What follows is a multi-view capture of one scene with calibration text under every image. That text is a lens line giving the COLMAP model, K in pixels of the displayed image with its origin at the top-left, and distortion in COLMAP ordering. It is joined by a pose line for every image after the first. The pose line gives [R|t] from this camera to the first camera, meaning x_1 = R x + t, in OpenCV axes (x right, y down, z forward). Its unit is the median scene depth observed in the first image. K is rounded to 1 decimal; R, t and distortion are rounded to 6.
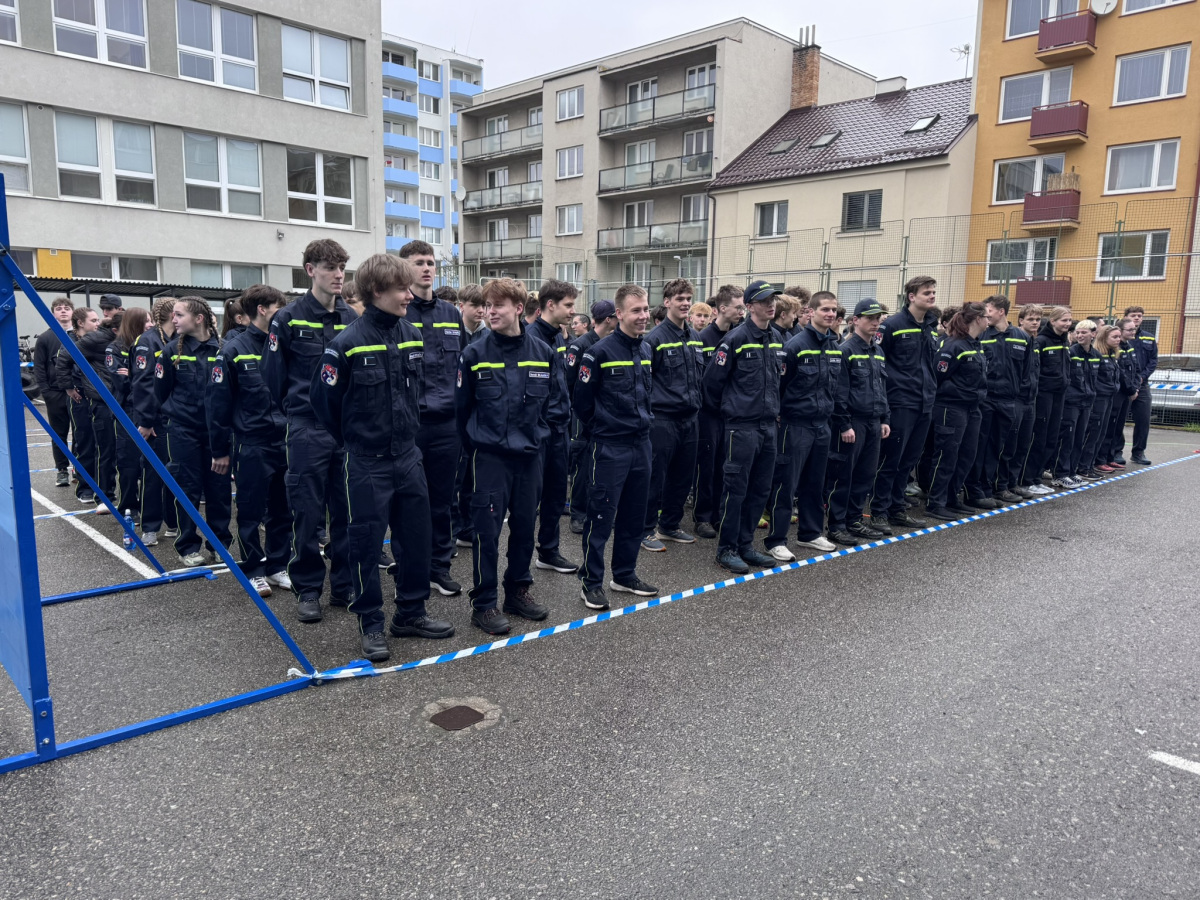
lens RADIAL K [[863.0, 0, 596.6], [0, 863.0, 457.1], [0, 0, 1]] dist [0.035596, -0.034173]
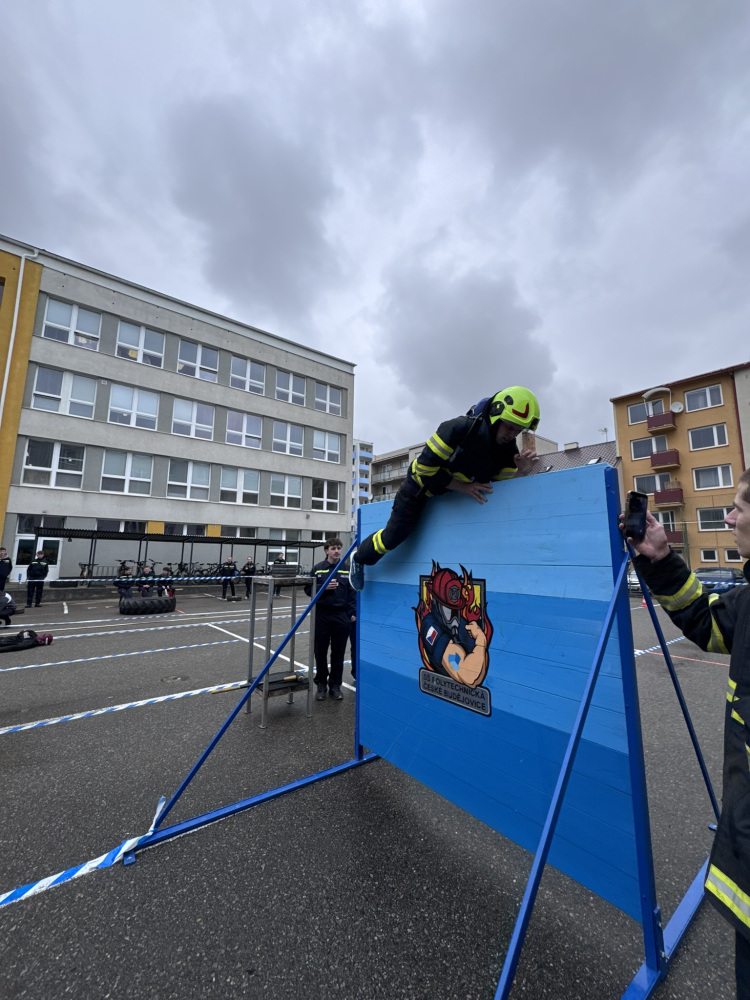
lens RADIAL K [[399.3, 0, 378.1], [0, 399.3, 500.2], [0, 0, 1]] dist [-0.001559, 0.000399]
pose [[0.996085, -0.022059, -0.085608, -0.073721], [-0.003470, 0.957867, -0.287192, -0.003467], [0.088336, 0.286364, 0.954040, 0.028594]]
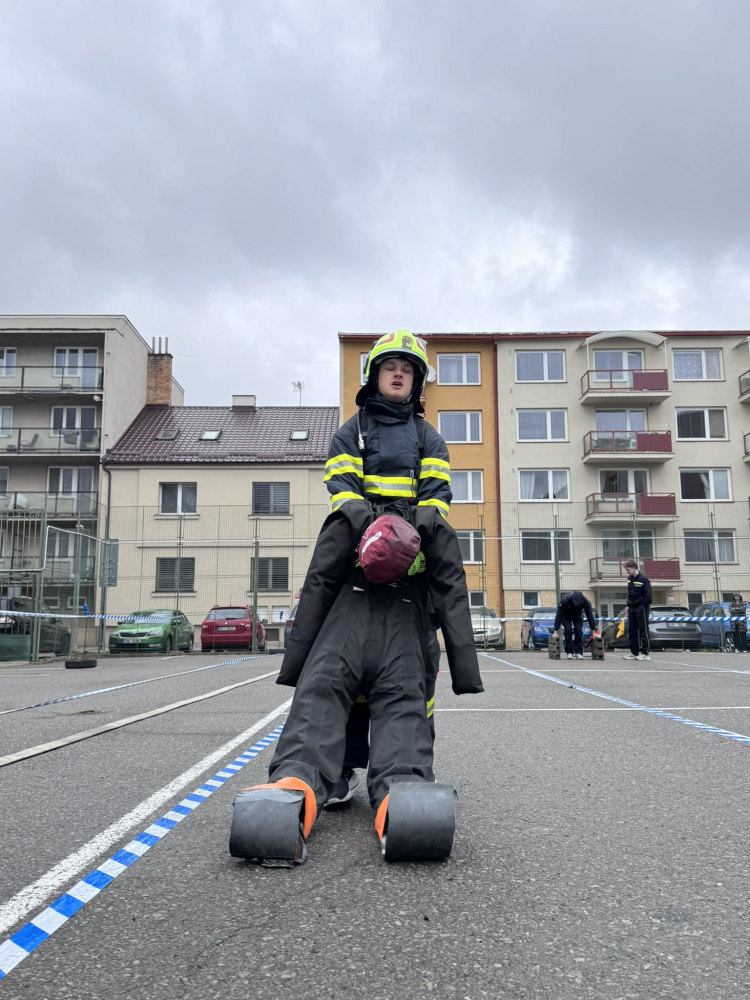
lens RADIAL K [[815.9, 0, 376.8], [0, 815.9, 503.6], [0, 0, 1]] dist [0.093308, -0.151202]
pose [[0.705634, 0.087091, 0.703204, -0.324328], [0.116948, 0.964493, -0.236803, -0.003704], [-0.698859, 0.249334, 0.670394, 0.162604]]
